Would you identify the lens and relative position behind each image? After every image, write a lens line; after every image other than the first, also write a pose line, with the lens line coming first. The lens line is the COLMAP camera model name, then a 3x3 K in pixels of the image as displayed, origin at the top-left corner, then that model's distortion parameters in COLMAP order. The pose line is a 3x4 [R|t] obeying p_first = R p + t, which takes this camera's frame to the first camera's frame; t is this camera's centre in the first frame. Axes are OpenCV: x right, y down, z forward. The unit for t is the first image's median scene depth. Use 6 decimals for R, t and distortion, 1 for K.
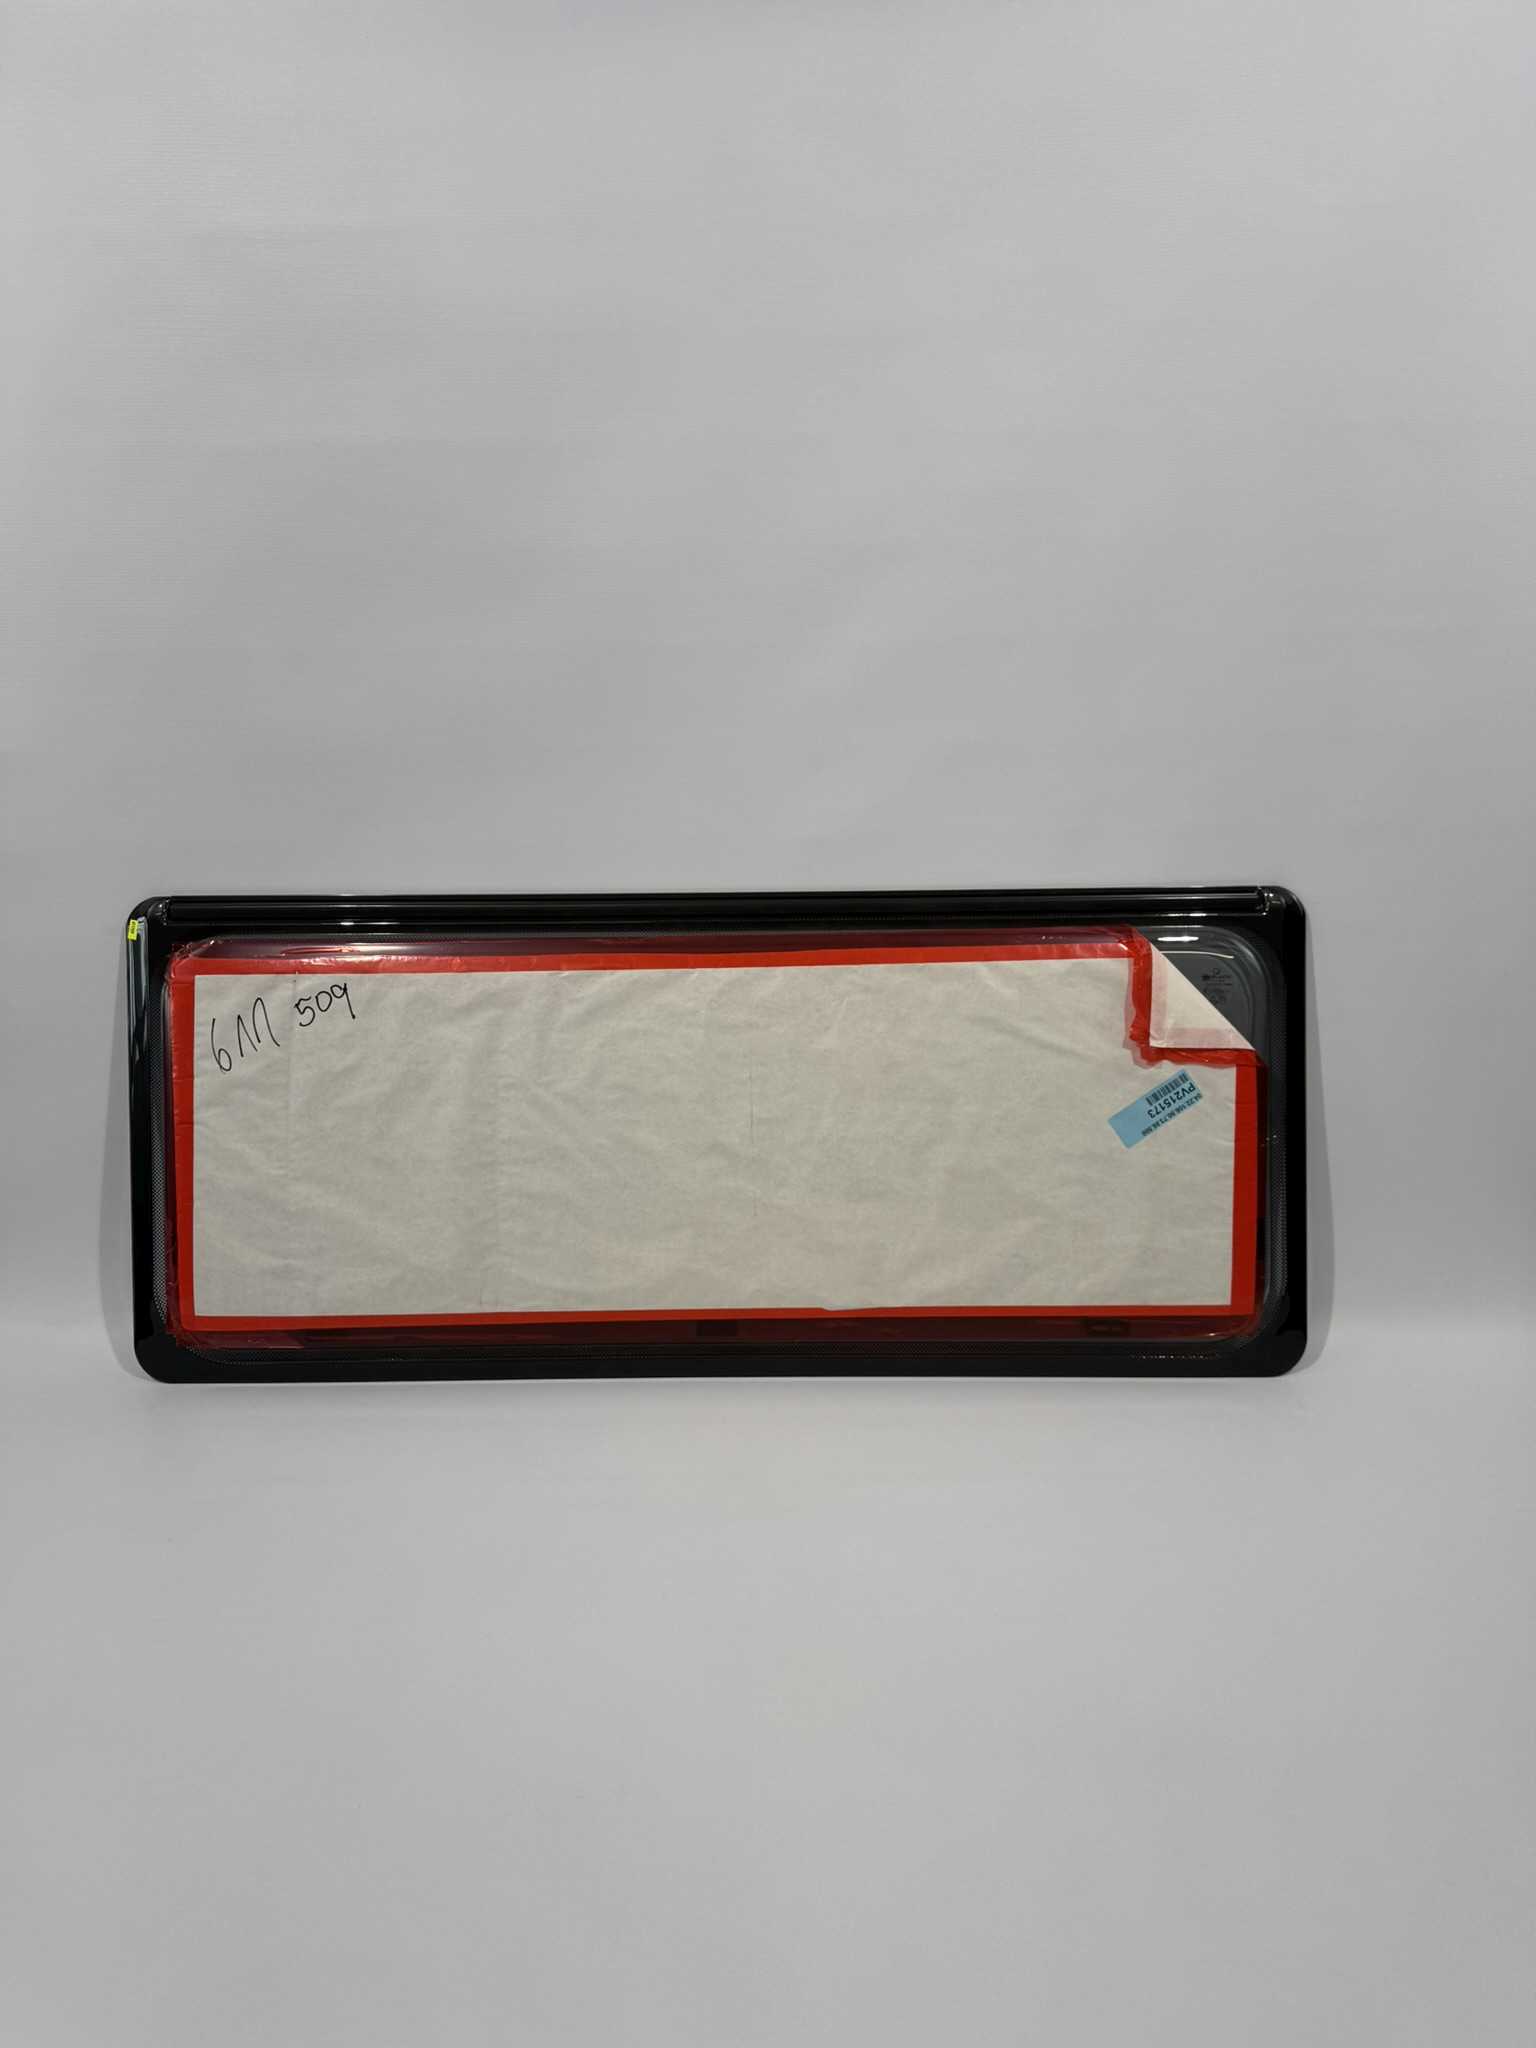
lens RADIAL K [[1421.0, 0, 763.7], [0, 1421.0, 1019.6], [0, 0, 1]] dist [0.056523, -0.008099]
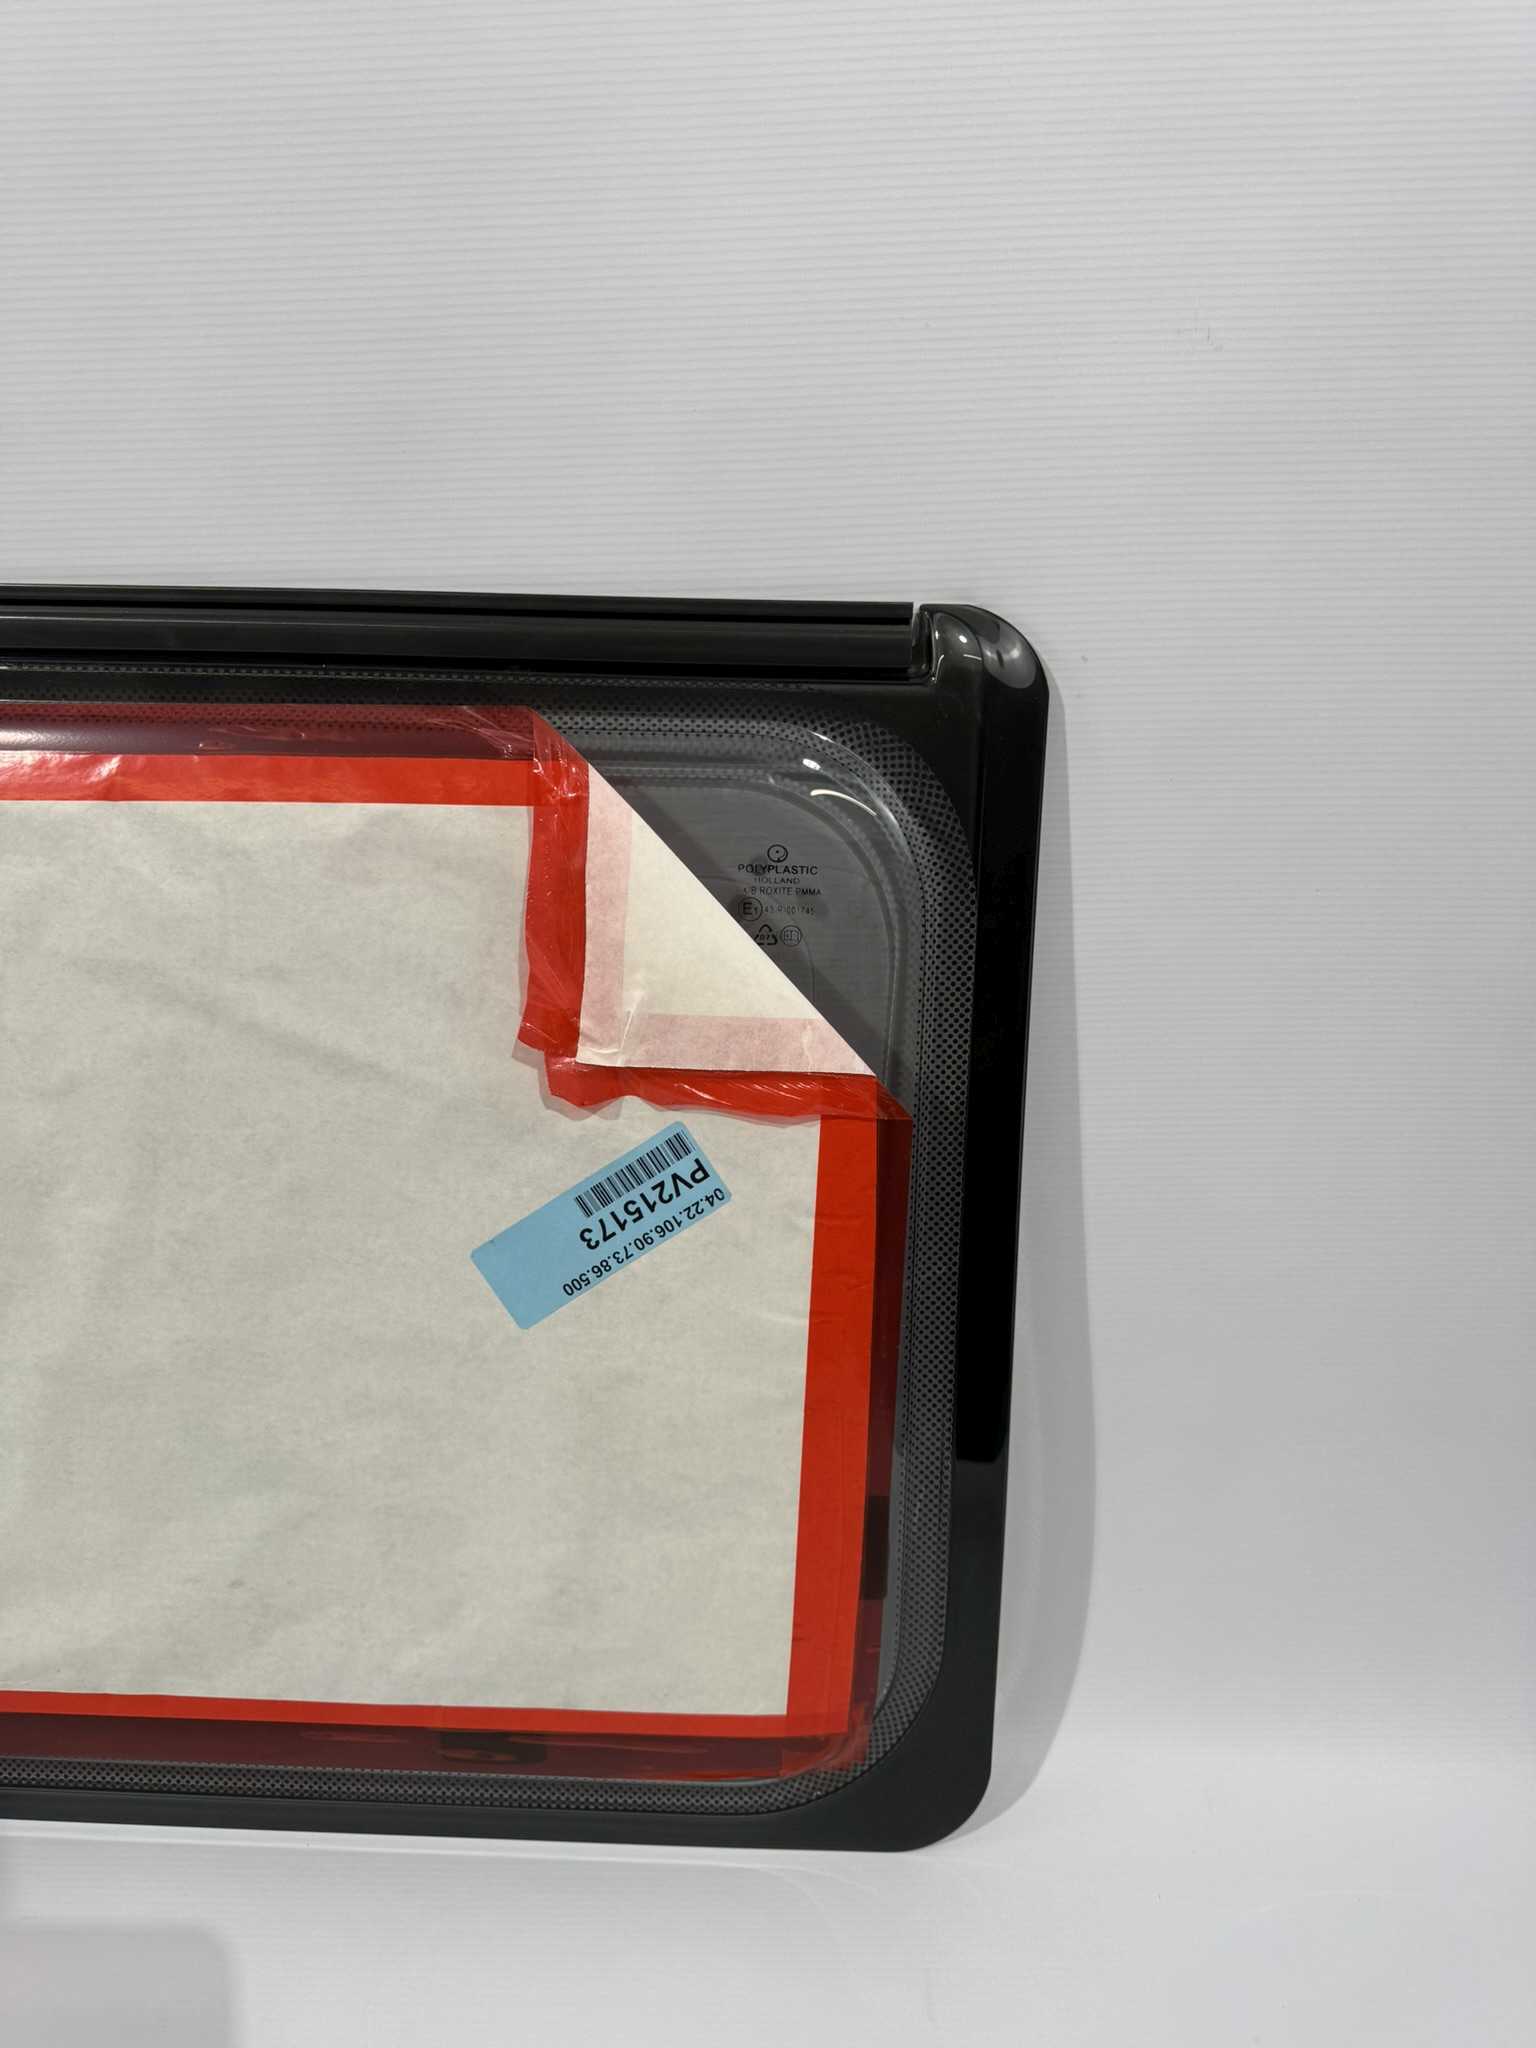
lens RADIAL K [[1421.0, 0, 763.5], [0, 1421.0, 1027.0], [0, 0, 1]] dist [0.056523, -0.008099]
pose [[0.999553, 0.028941, 0.007483, 0.312078], [-0.029791, 0.985110, 0.169324, -0.050966], [-0.002471, -0.169471, 0.985532, 0.648045]]
